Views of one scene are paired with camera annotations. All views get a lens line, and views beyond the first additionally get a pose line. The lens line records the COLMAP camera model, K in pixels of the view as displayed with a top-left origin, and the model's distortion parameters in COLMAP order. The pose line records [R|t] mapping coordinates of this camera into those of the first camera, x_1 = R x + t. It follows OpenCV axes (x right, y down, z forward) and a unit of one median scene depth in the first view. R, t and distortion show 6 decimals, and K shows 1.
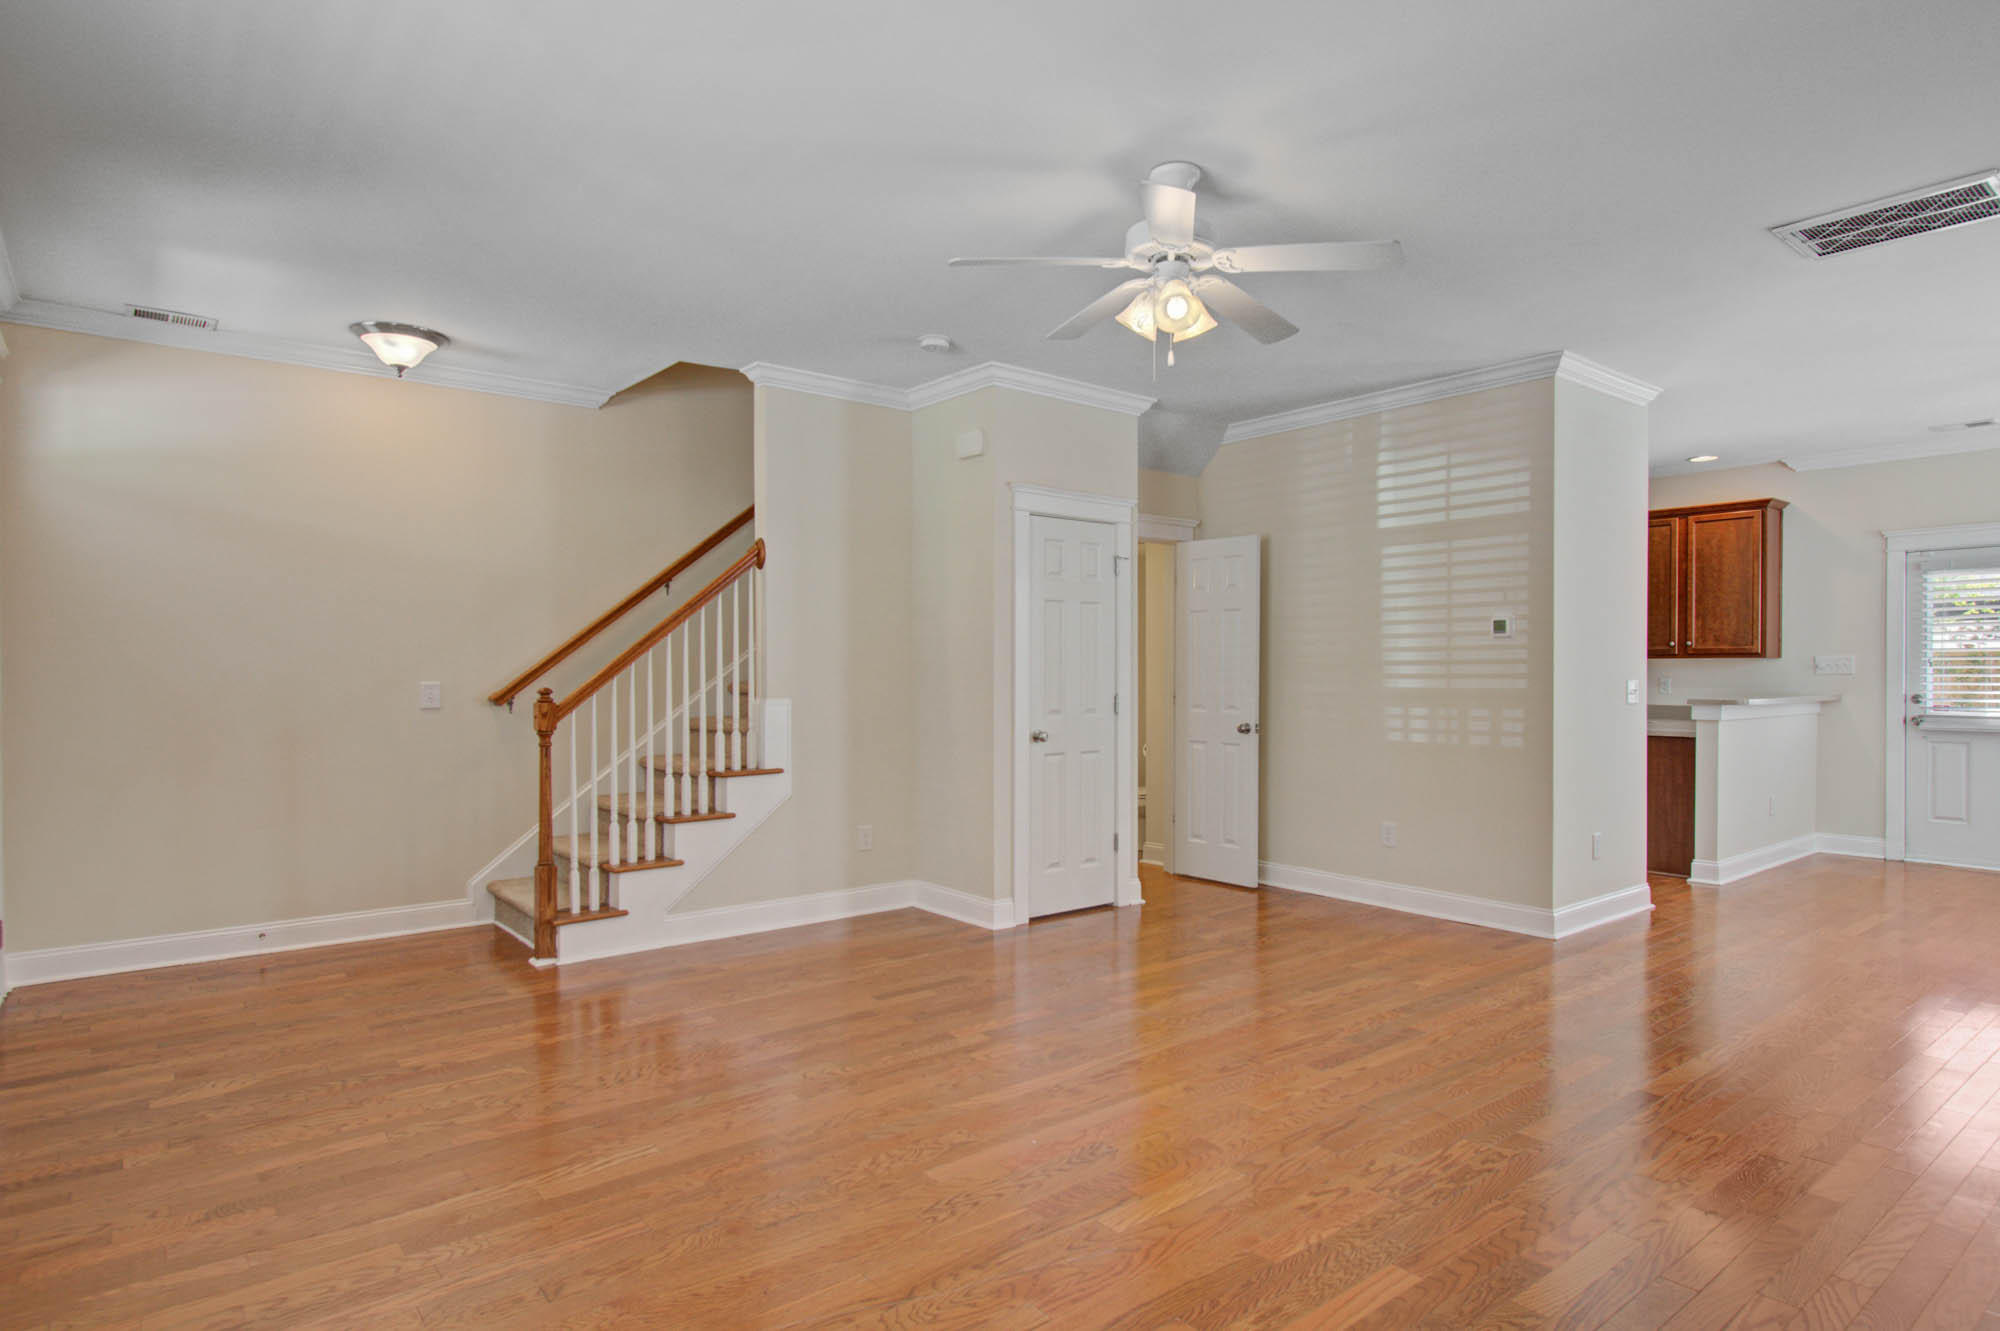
lens RADIAL K [[1110.9, 0, 1011.2], [0, 1110.9, 687.5], [0, 0, 1]] dist [-0.002832, -0.001713]
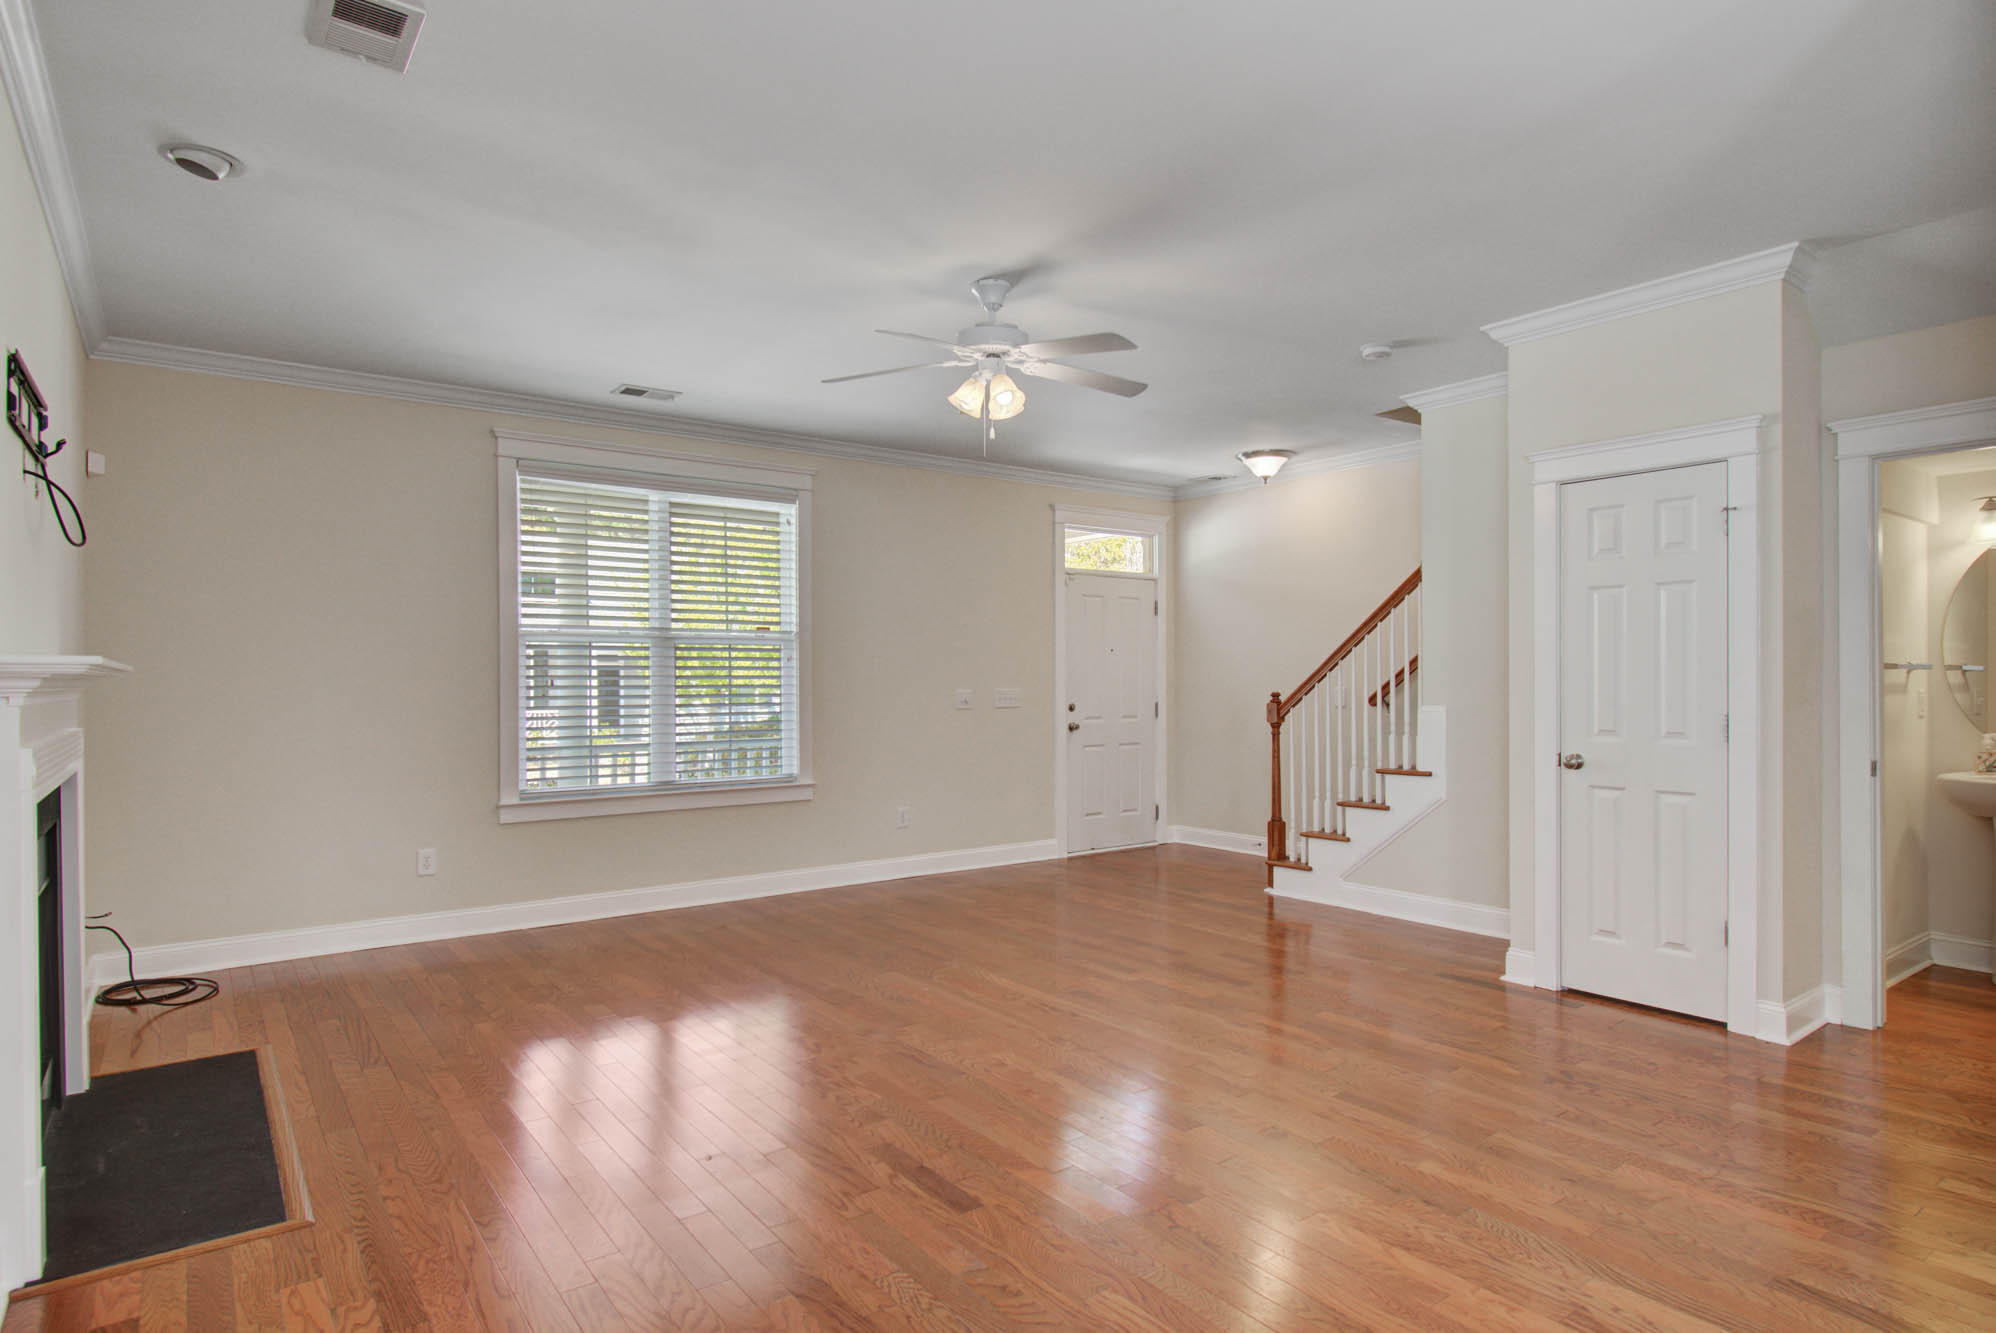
lens RADIAL K [[1093.1, 0, 1031.7], [0, 1093.1, 679.2], [0, 0, 1]] dist [0.002010, 0.000083]
pose [[-0.026828, -0.001411, -0.999639, 0.802043], [-0.012190, 0.999925, -0.001085, -0.008708], [0.999566, 0.012157, -0.026843, 0.624491]]
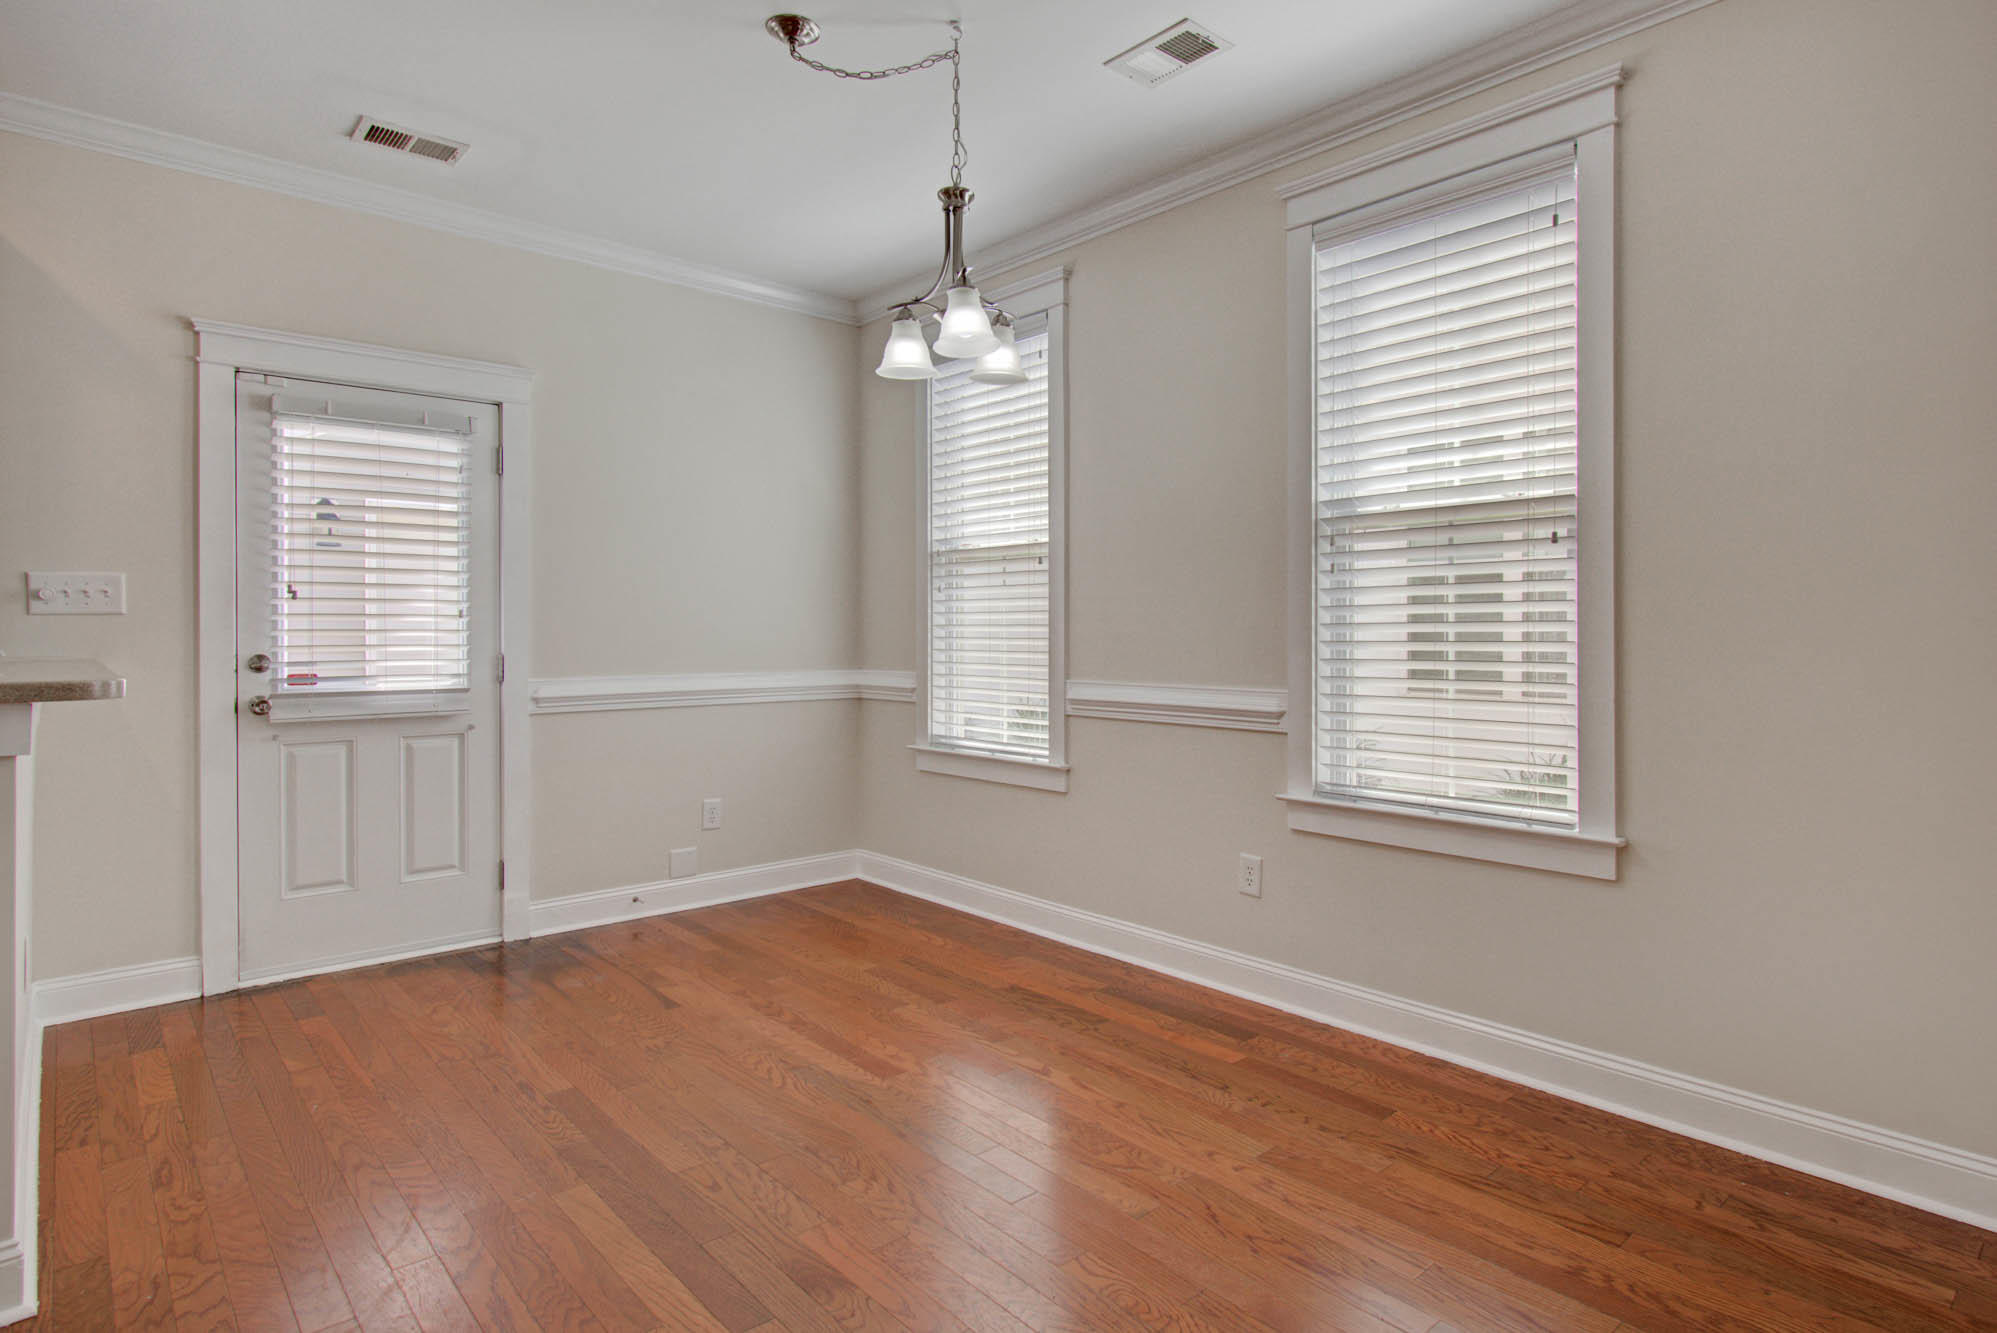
lens RADIAL K [[1062.8, 0, 1038.4], [0, 1062.8, 631.7], [0, 0, 1]] dist [-0.001954, -0.000005]
pose [[-0.064566, 0.000645, 0.997913, 0.392747], [0.015966, 0.999872, 0.000387, 0.001359], [-0.997786, 0.015958, -0.064569, 0.860517]]
